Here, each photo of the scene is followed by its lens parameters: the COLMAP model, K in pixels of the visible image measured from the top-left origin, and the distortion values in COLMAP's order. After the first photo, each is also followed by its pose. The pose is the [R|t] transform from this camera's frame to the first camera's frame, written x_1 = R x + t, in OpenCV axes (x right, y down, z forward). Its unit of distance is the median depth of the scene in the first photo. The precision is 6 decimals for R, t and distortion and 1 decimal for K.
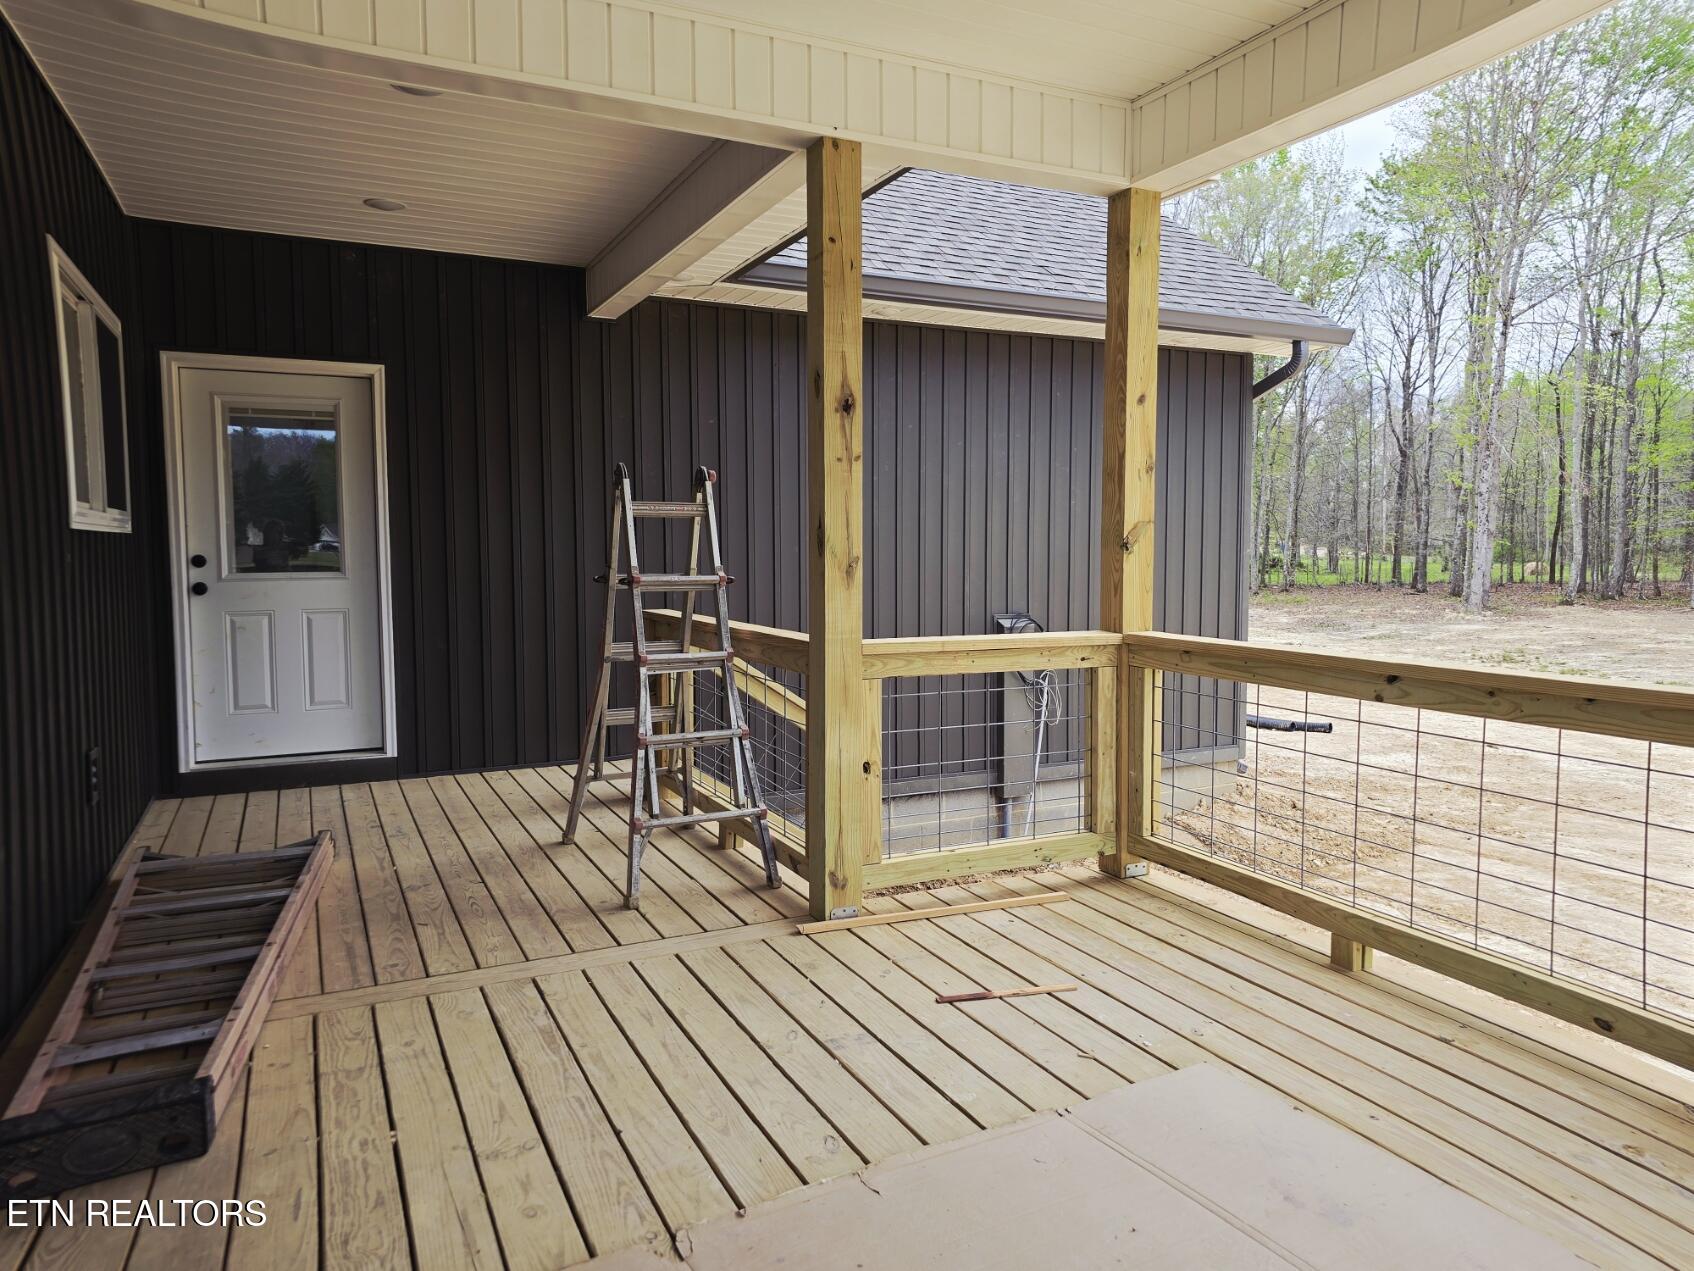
lens RADIAL K [[1155.0, 0, 857.8], [0, 1155.0, 626.4], [0, 0, 1]] dist [0.019132, 0.013353]
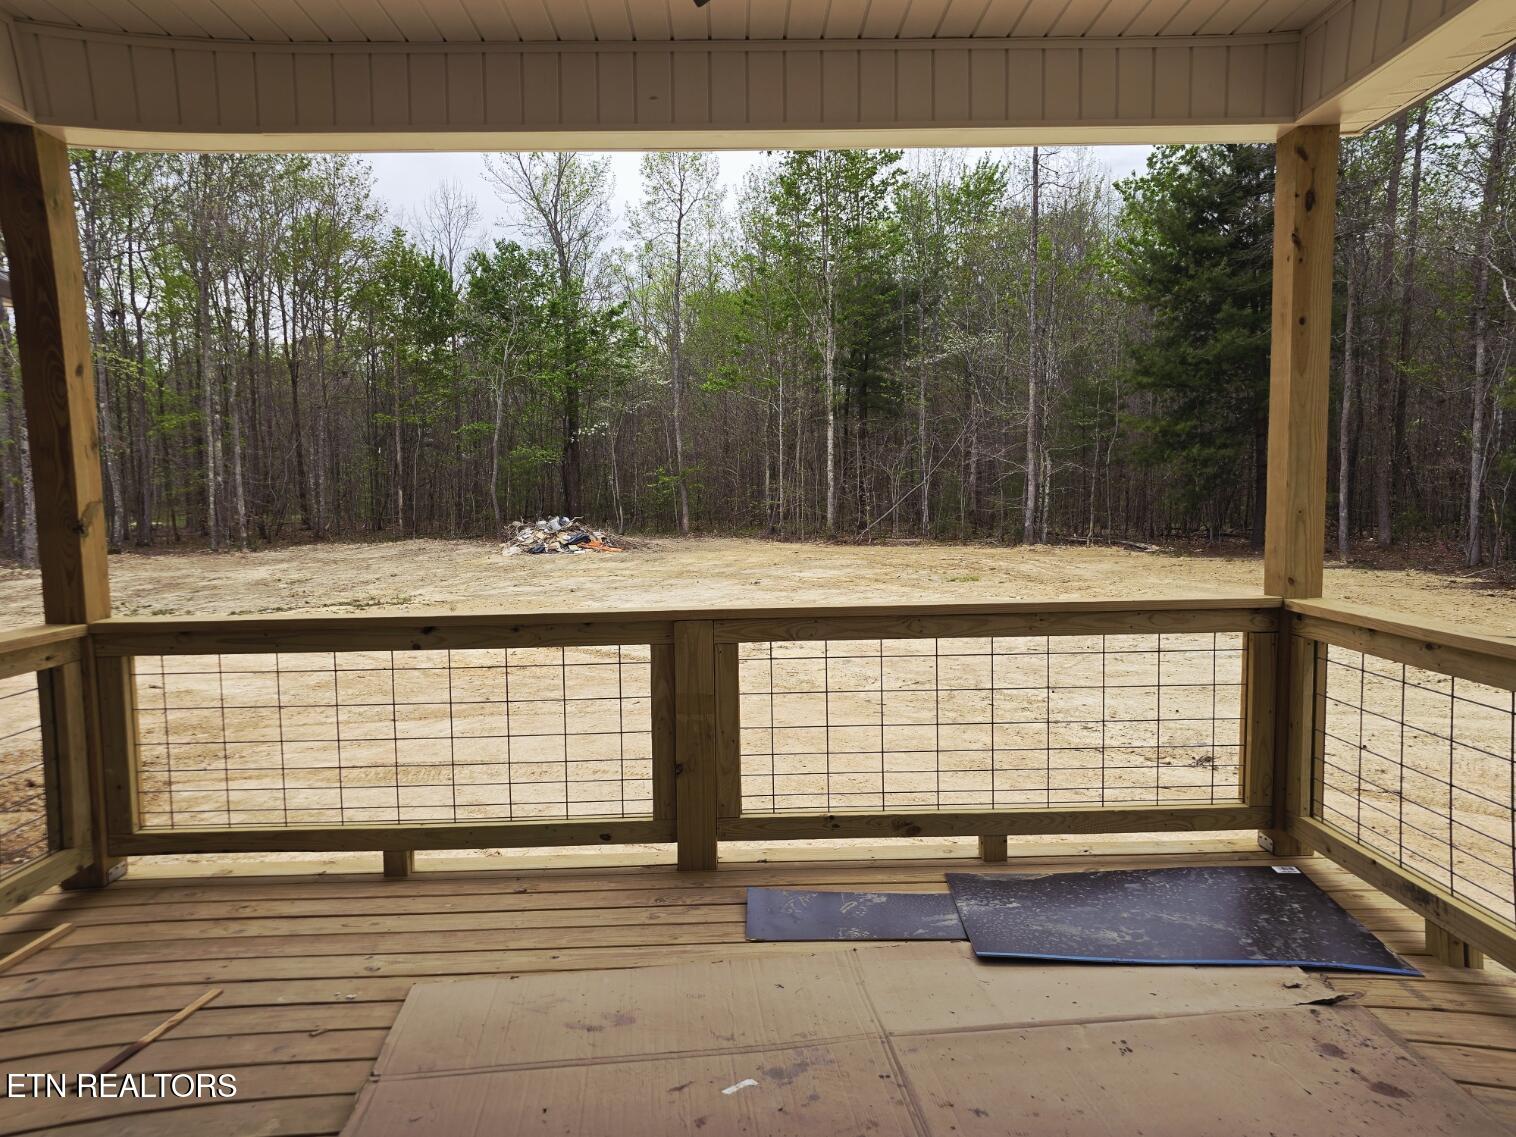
lens RADIAL K [[1033.6, 0, 766.6], [0, 1033.6, 572.1], [0, 0, 1]] dist [0.019132, 0.013353]
pose [[0.409061, -0.084592, 0.908578, -0.326314], [0.081991, 0.995074, 0.055731, -0.039950], [-0.908816, 0.051698, 0.413982, 0.174876]]
